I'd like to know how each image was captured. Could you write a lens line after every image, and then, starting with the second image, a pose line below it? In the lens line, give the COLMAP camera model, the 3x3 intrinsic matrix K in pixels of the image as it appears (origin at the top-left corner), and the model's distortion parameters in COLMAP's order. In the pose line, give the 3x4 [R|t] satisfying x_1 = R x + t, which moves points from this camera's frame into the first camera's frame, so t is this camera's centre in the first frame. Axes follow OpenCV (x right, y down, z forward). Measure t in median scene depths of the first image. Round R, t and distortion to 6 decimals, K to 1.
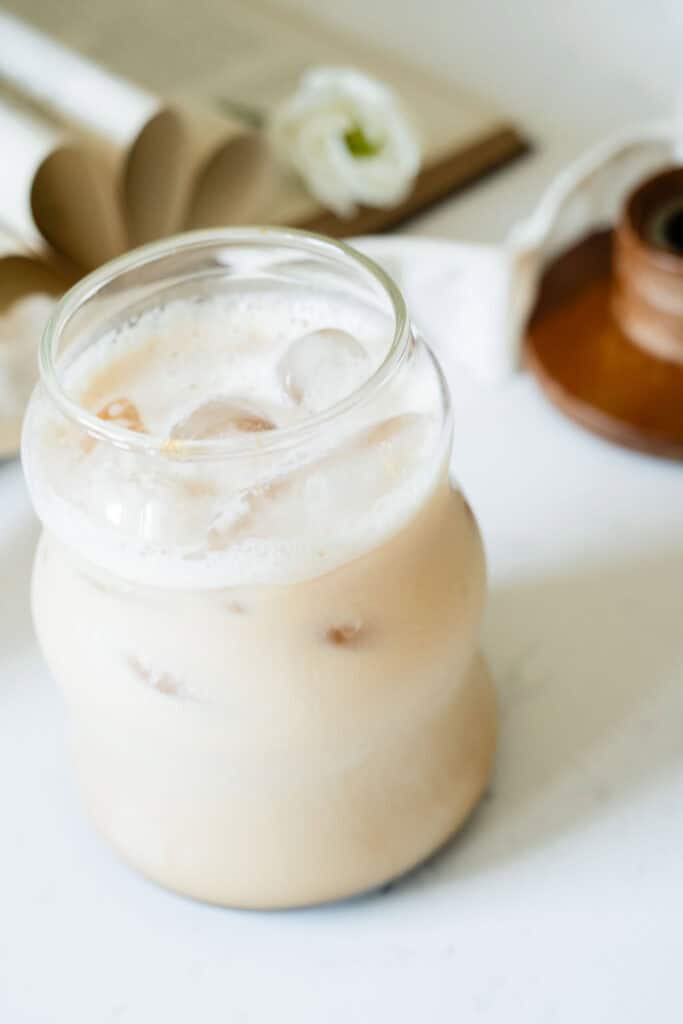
lens RADIAL K [[2190.2, 0, 341.5], [0, 2190.2, 512.0], [0, 0, 1]] dist [-0.010697, 0.052573]
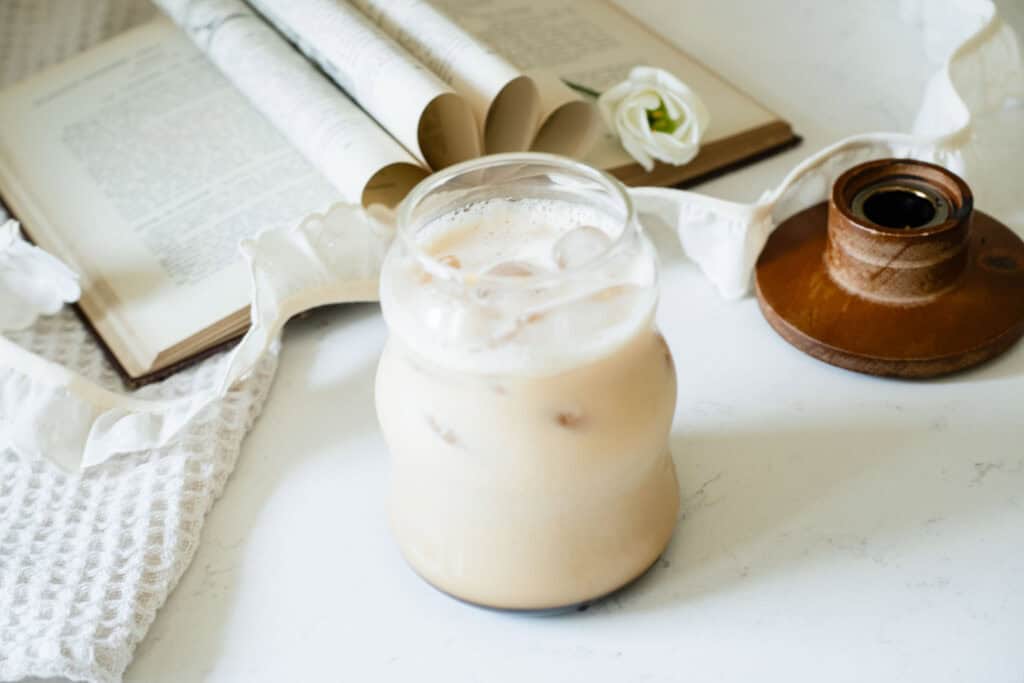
lens RADIAL K [[2190.2, 0, 512.0], [0, 2190.2, 341.5], [0, 0, 1]] dist [-0.010697, 0.052573]
pose [[0.984226, 0.130220, -0.119760, 0.129893], [-0.139209, 0.987786, -0.070004, 0.106742], [0.109182, 0.085572, 0.990332, -0.495411]]
